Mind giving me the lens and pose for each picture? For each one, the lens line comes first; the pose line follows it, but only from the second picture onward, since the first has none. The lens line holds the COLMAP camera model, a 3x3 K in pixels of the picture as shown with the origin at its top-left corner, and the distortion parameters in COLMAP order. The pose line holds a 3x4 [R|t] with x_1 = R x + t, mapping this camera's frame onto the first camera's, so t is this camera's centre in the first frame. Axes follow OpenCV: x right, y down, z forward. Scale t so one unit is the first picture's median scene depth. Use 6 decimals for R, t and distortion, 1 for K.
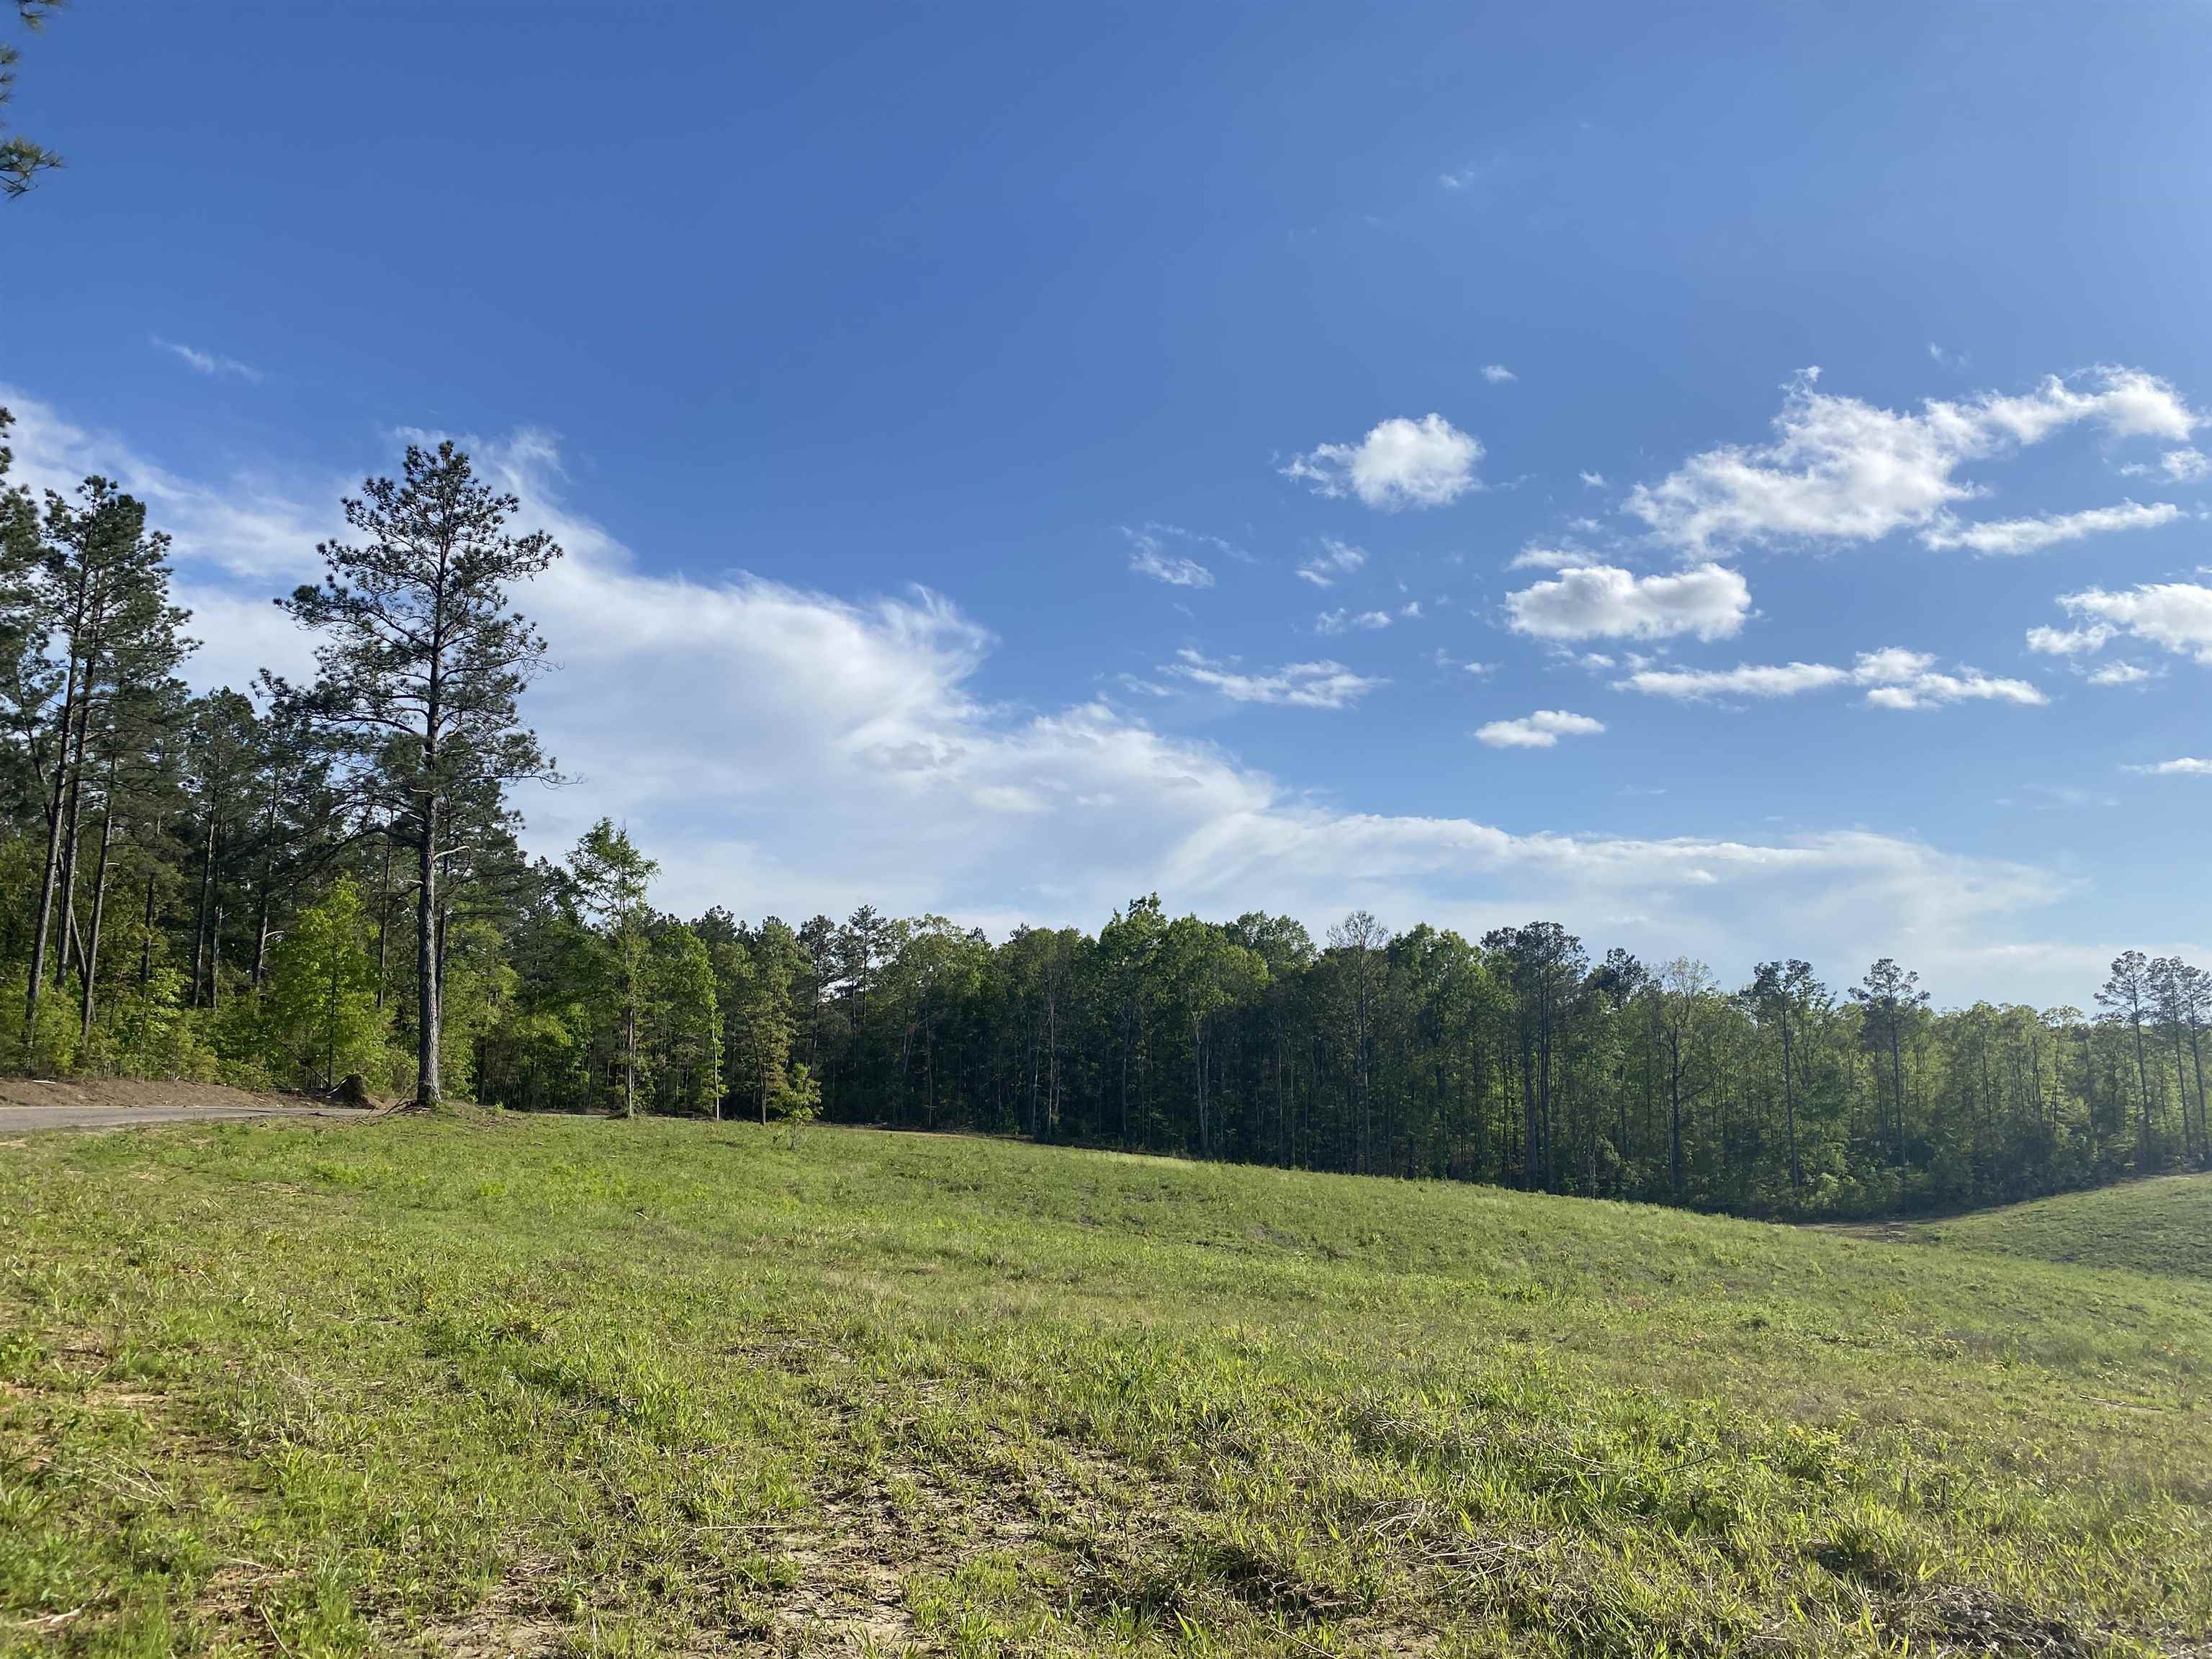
lens RADIAL K [[1665.7, 0, 1103.8], [0, 1665.7, 808.5], [0, 0, 1]] dist [0.005489, -0.004133]
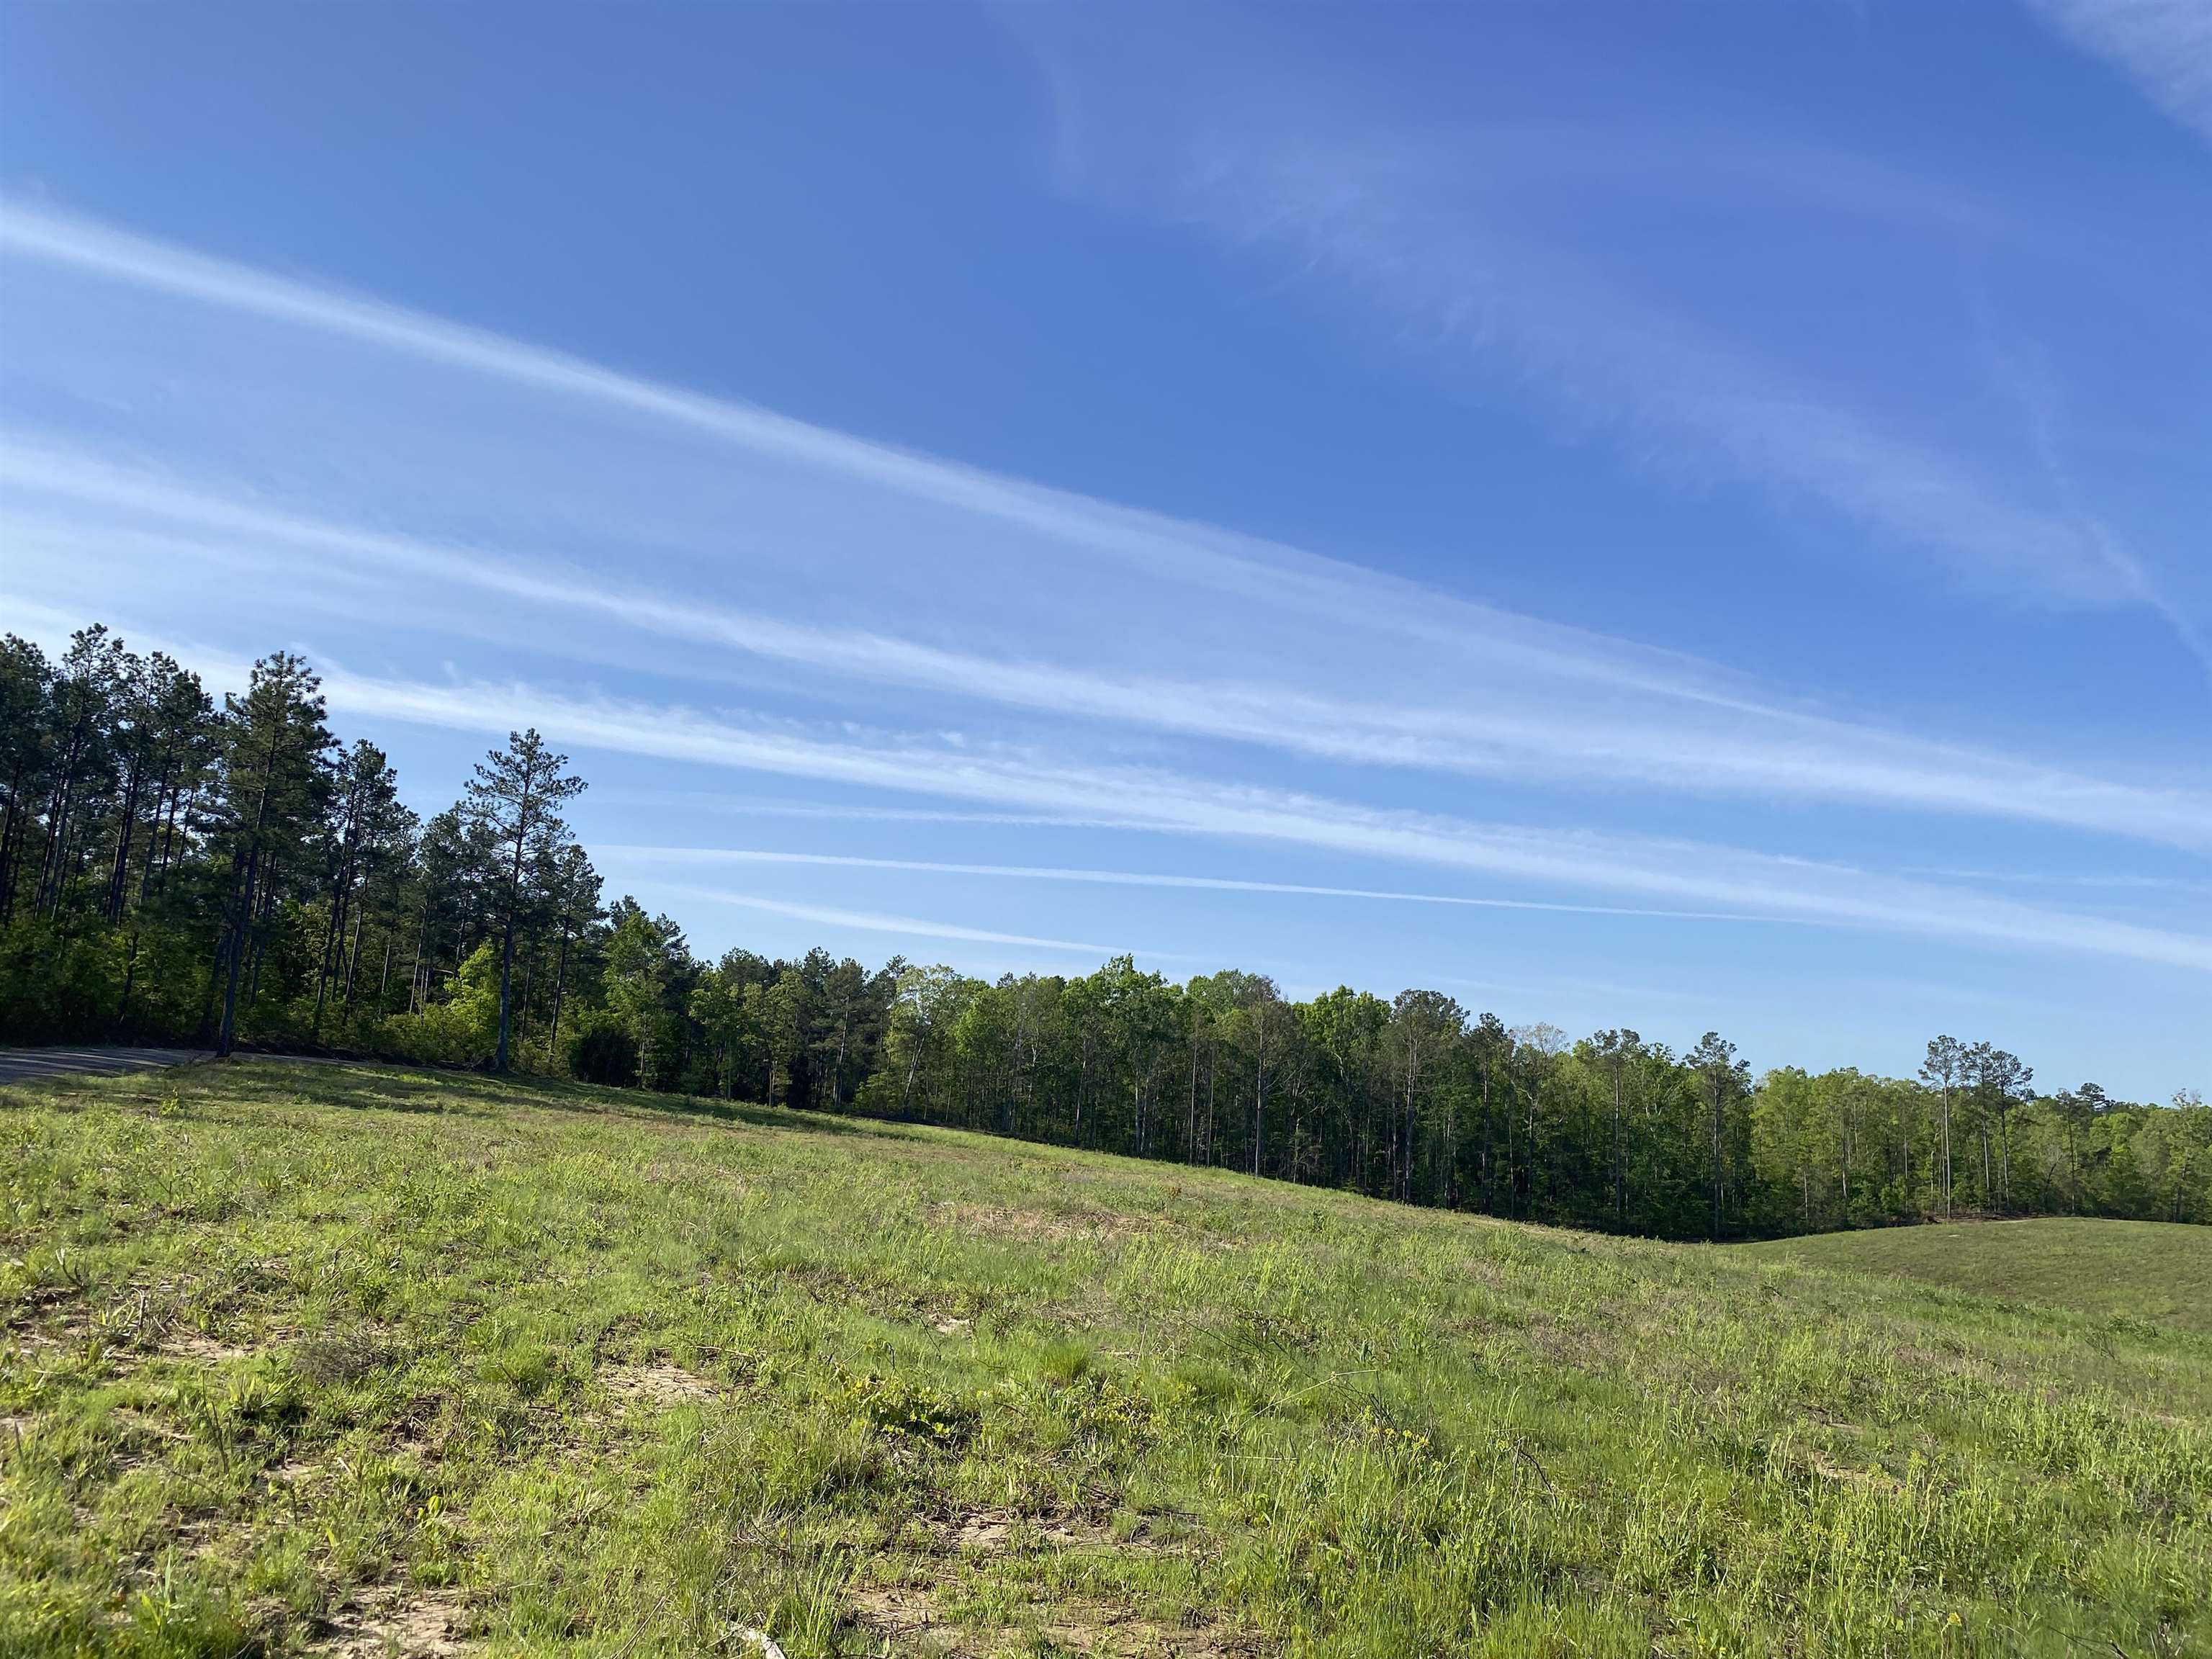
lens RADIAL K [[1665.7, 0, 1103.8], [0, 1665.7, 808.5], [0, 0, 1]] dist [0.005489, -0.004133]
pose [[0.990921, 0.031257, -0.130761, 0.366195], [-0.033436, 0.999336, -0.014503, -0.086871], [0.130221, 0.018744, 0.991308, -0.582294]]
